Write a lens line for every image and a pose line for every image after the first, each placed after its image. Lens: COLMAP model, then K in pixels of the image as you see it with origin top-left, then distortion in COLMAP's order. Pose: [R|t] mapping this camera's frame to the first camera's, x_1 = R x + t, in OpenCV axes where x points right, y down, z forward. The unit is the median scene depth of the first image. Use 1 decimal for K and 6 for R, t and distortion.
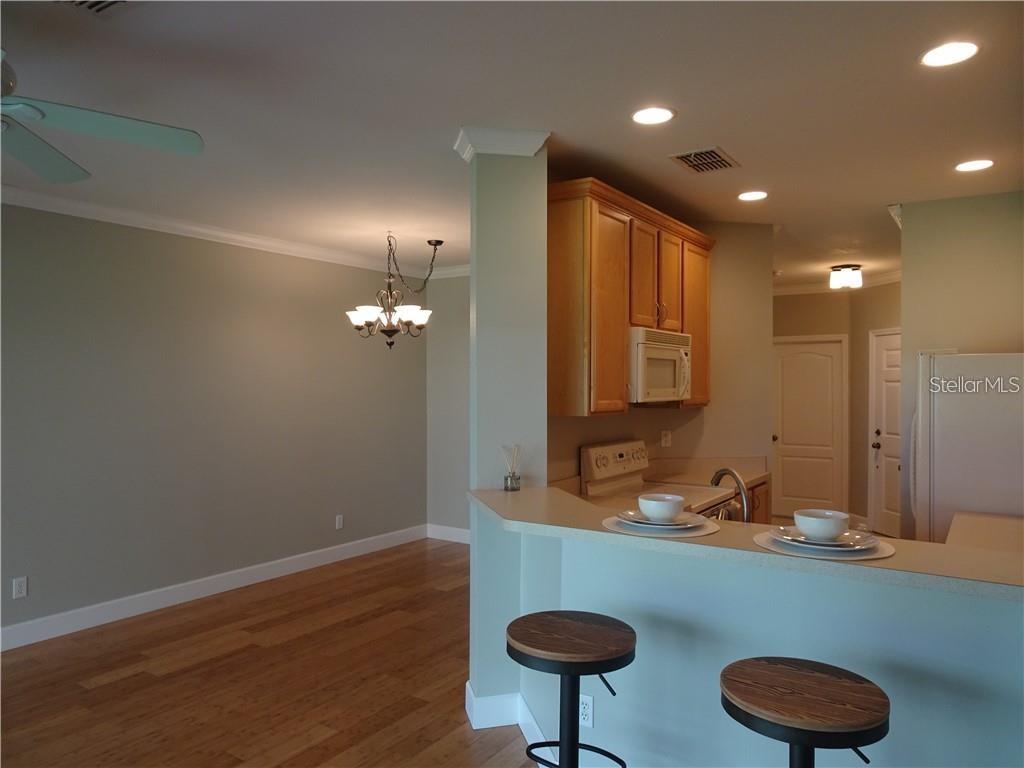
lens RADIAL K [[723.6, 0, 512.1], [0, 723.6, 381.4], [0, 0, 1]] dist [0.001760, 0.000173]
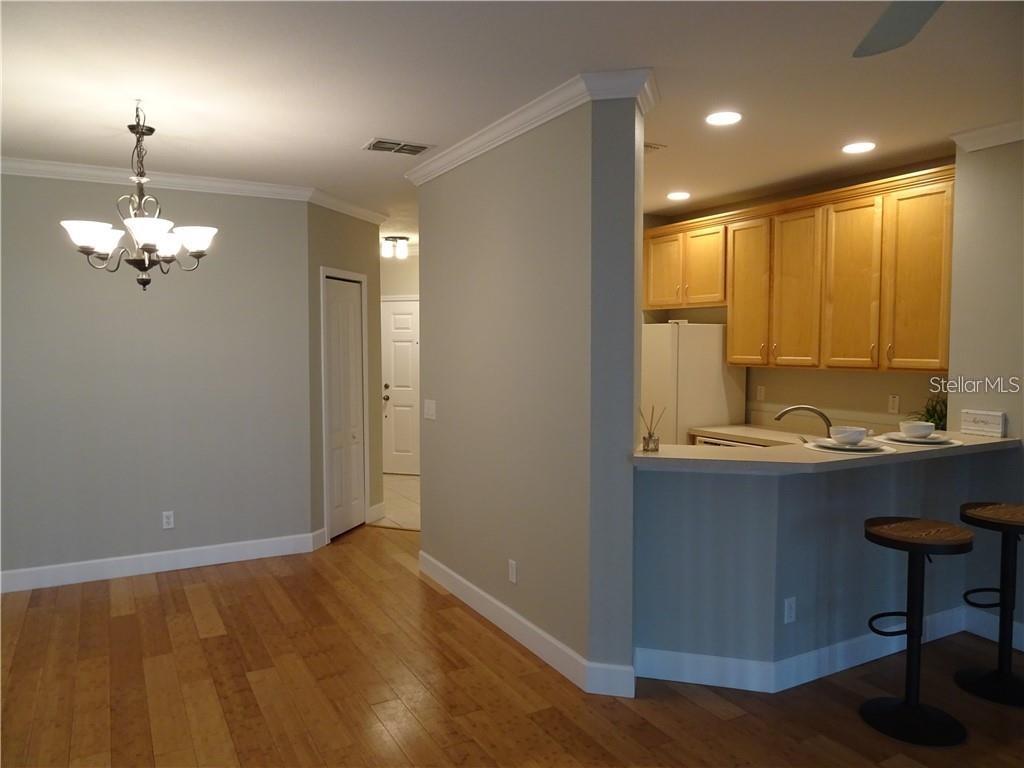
lens RADIAL K [[723.6, 0, 512.2], [0, 723.6, 384.5], [0, 0, 1]] dist [0.001760, 0.000173]
pose [[0.463376, -0.053227, 0.884562, -0.672126], [-0.000206, 0.998188, 0.060173, -0.001379], [-0.886162, -0.028065, 0.462525, 0.486294]]
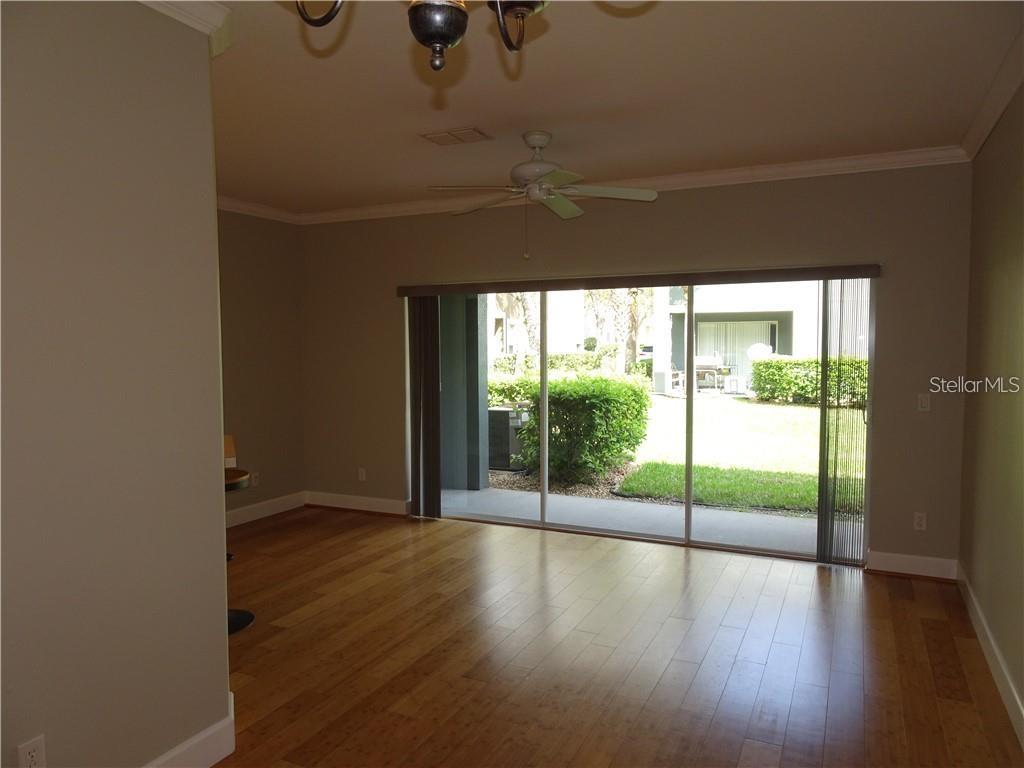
lens RADIAL K [[723.6, 0, 514.5], [0, 723.6, 383.0], [0, 0, 1]] dist [0.001760, 0.000173]
pose [[-0.989381, 0.002209, -0.145330, -0.183338], [-0.005634, 0.998550, 0.053528, 0.009809], [0.145238, 0.053778, -0.987934, 1.314667]]
